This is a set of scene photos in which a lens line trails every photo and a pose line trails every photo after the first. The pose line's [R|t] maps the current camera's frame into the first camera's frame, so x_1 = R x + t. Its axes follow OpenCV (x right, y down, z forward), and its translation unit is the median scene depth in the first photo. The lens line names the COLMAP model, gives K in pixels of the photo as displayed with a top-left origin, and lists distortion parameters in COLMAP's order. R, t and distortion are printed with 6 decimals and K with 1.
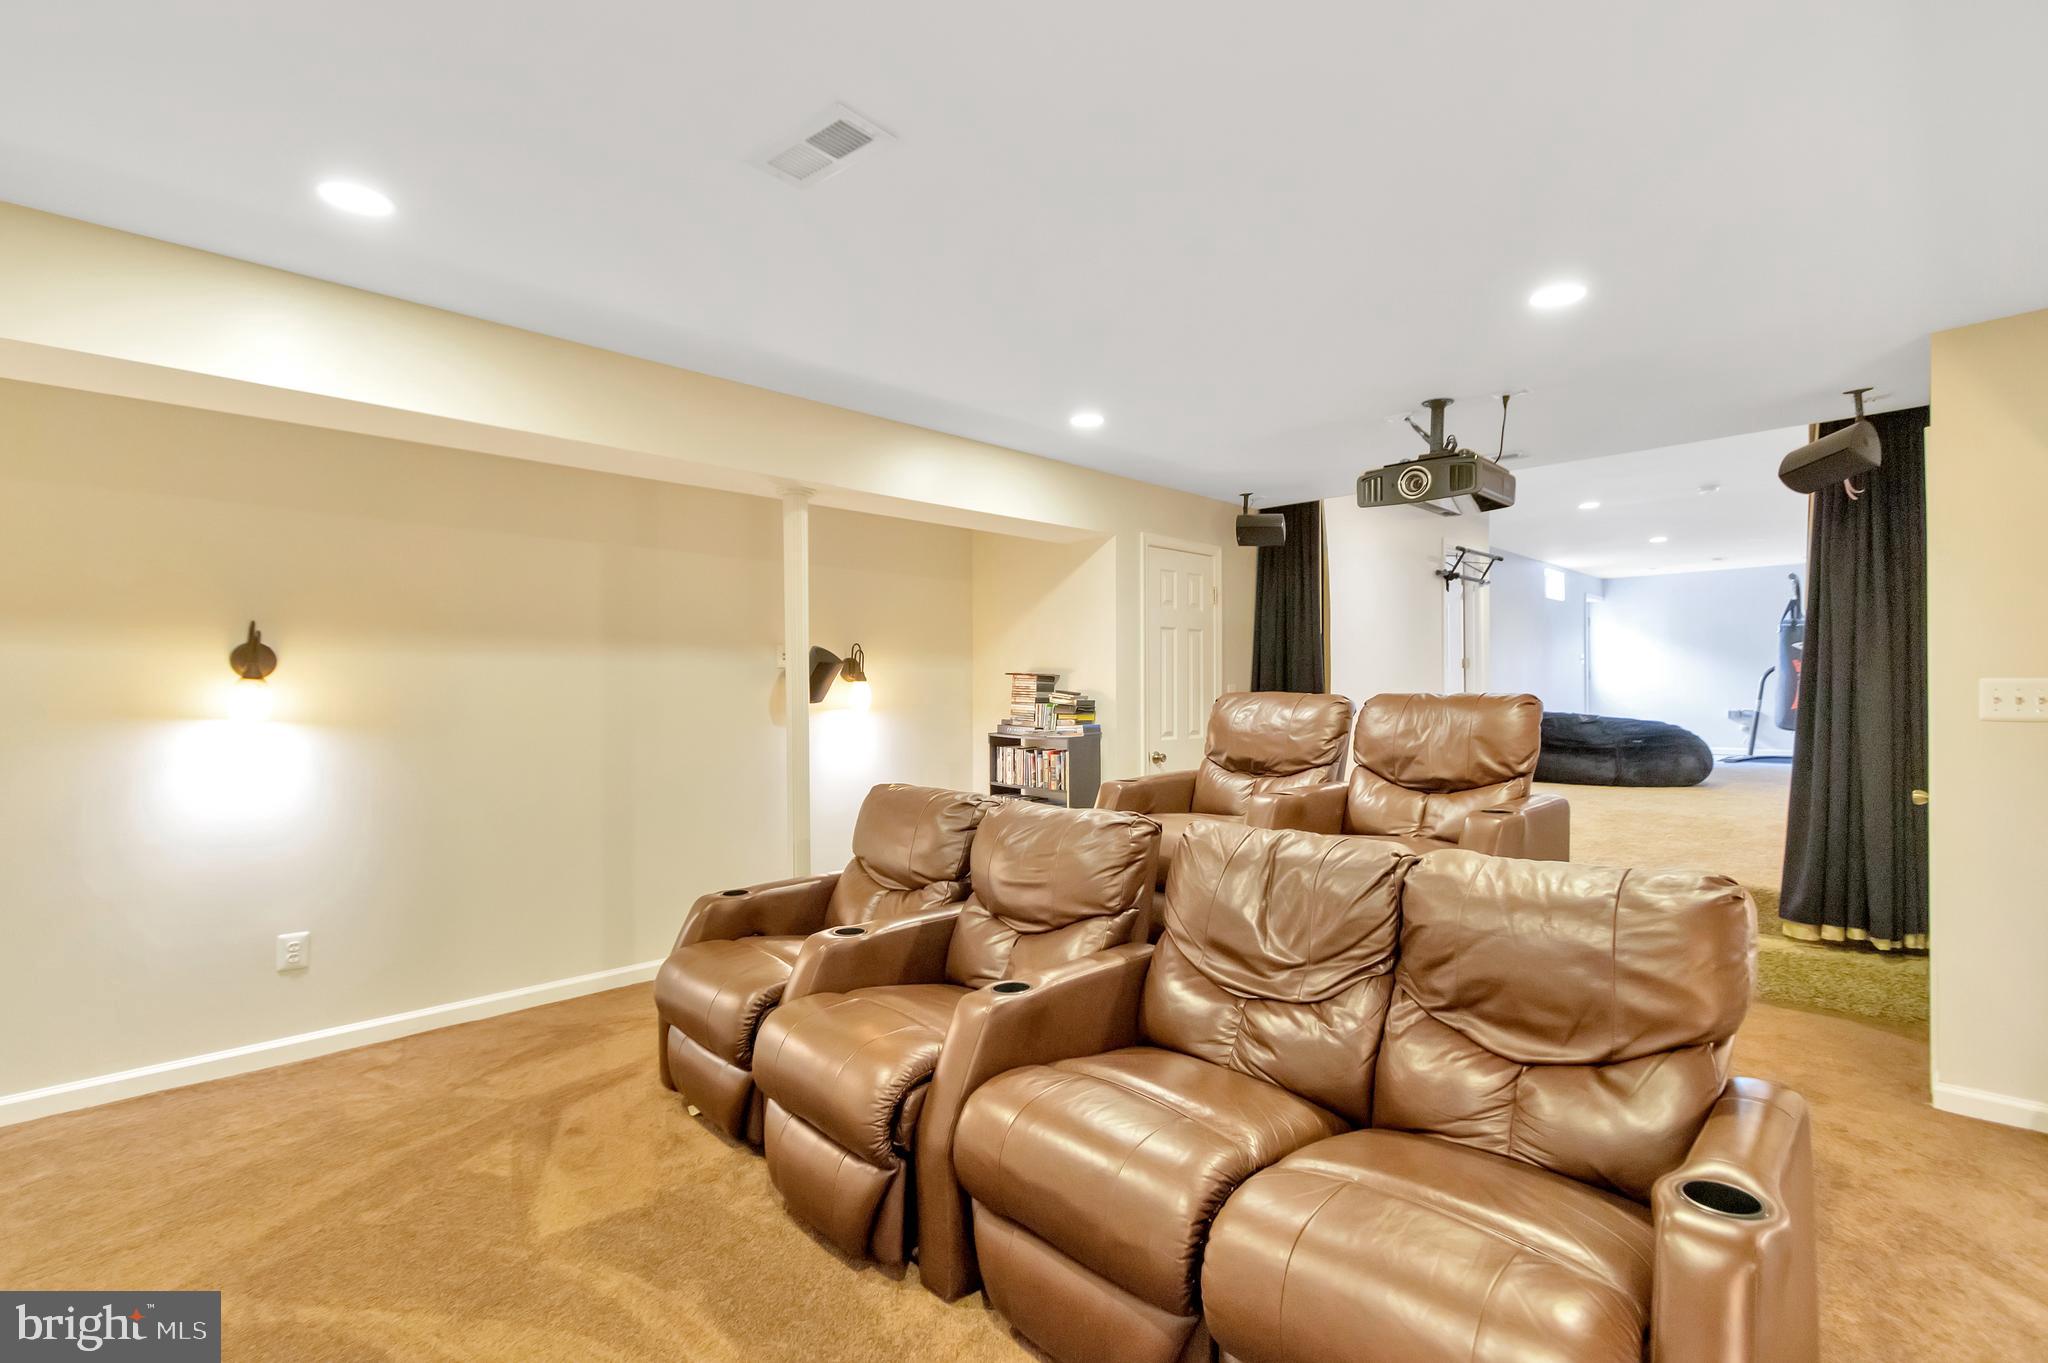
lens RADIAL K [[943.5, 0, 1018.2], [0, 943.5, 688.1], [0, 0, 1]] dist [0.000056, -0.000503]
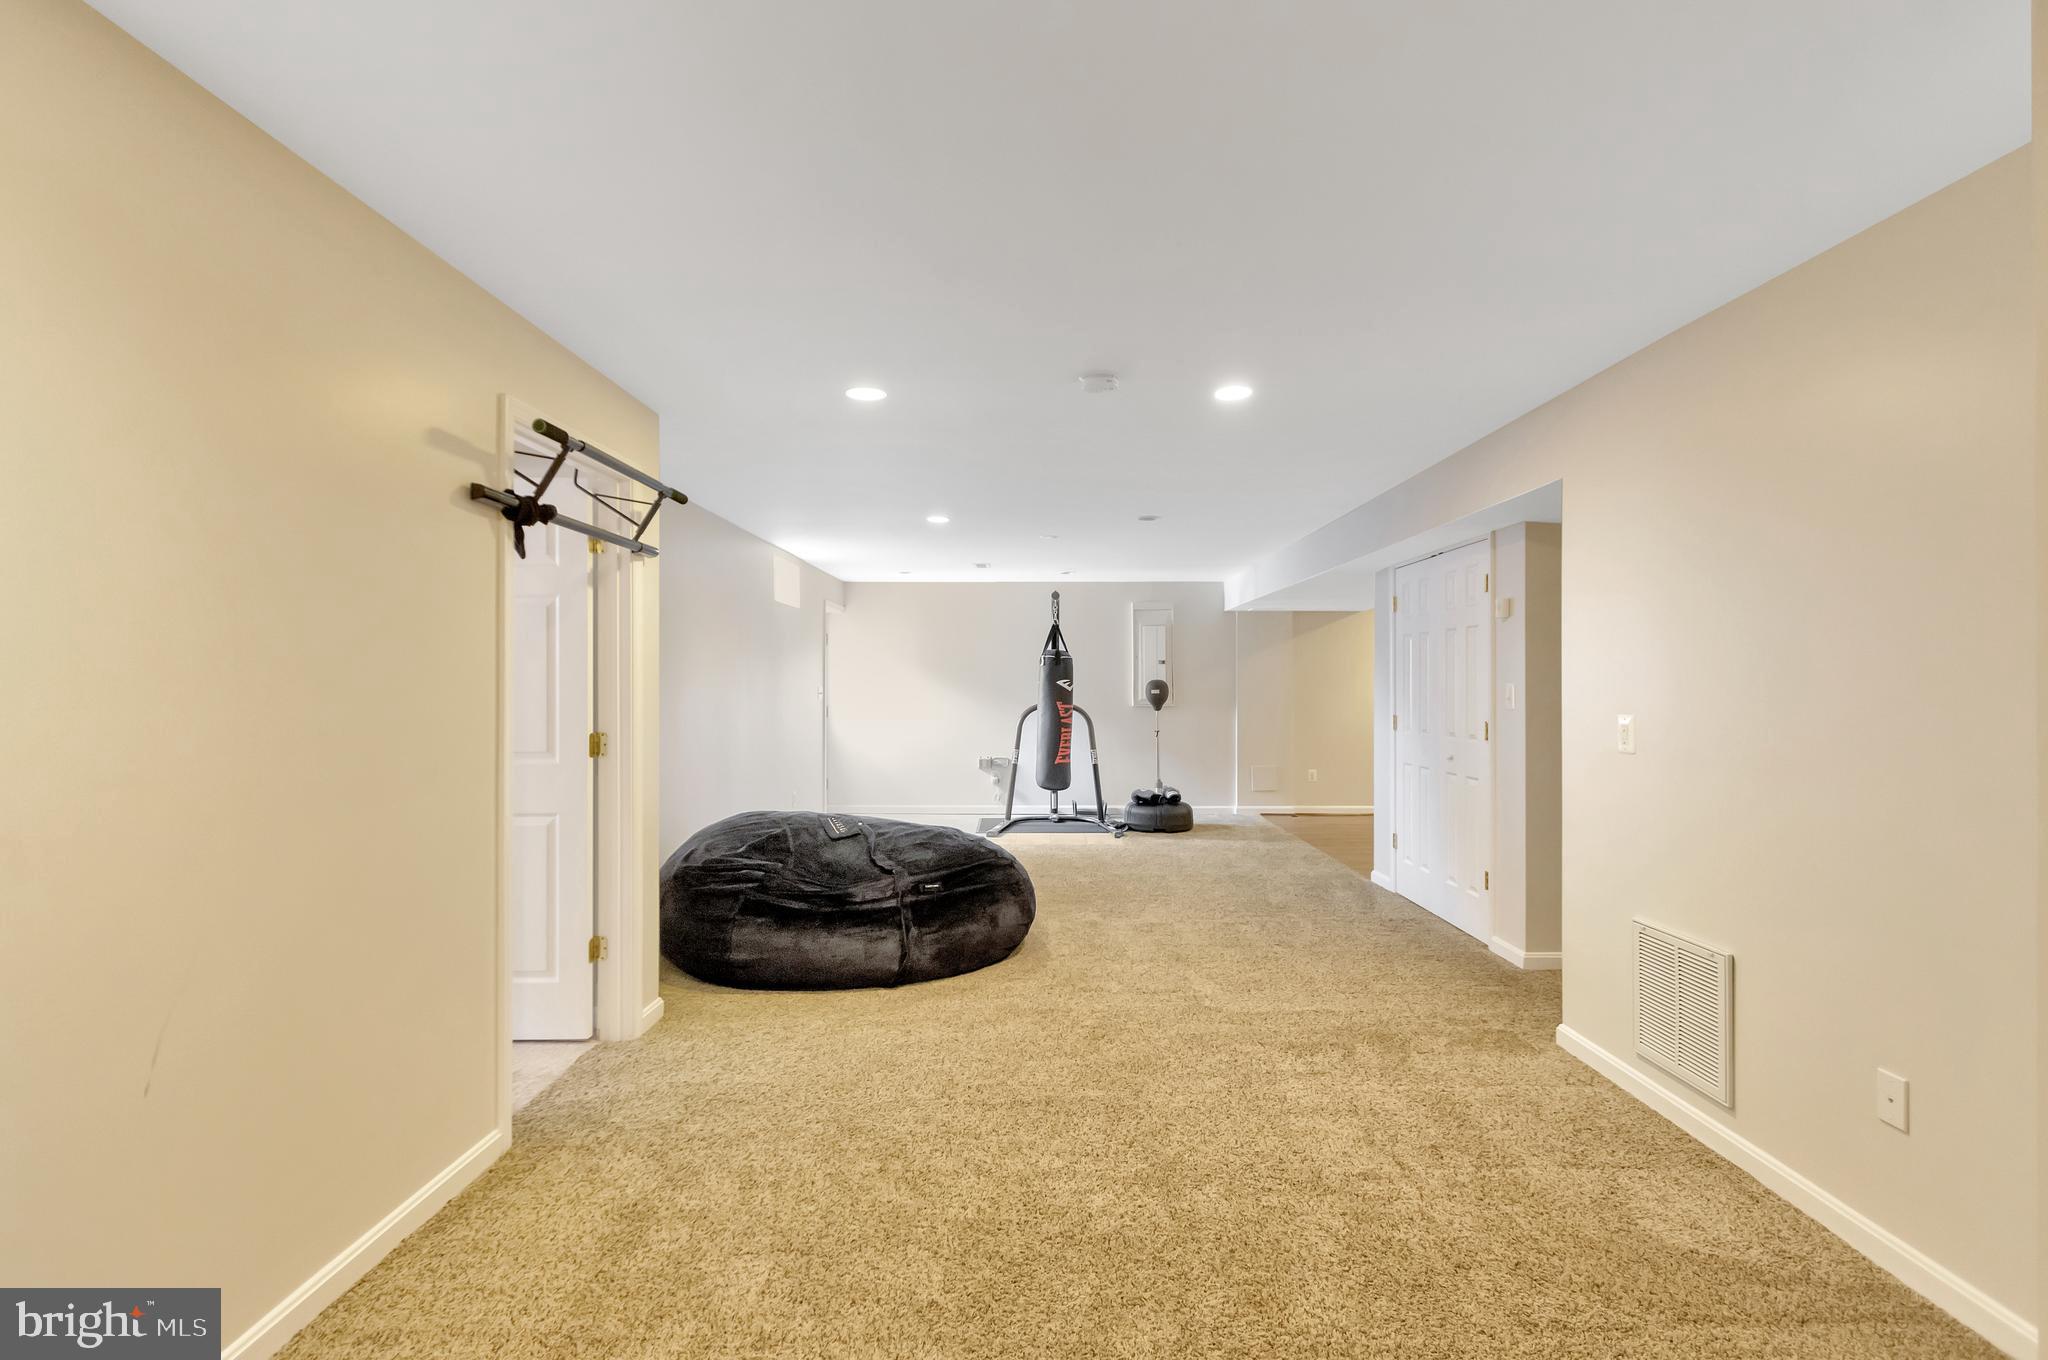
lens RADIAL K [[943.5, 0, 1022.9], [0, 943.5, 689.7], [0, 0, 1]] dist [0.000056, -0.000503]
pose [[0.719378, 0.005139, 0.694600, 0.327730], [-0.007499, 0.999972, 0.000369, -0.052019], [-0.694578, -0.005474, 0.719397, 0.587349]]
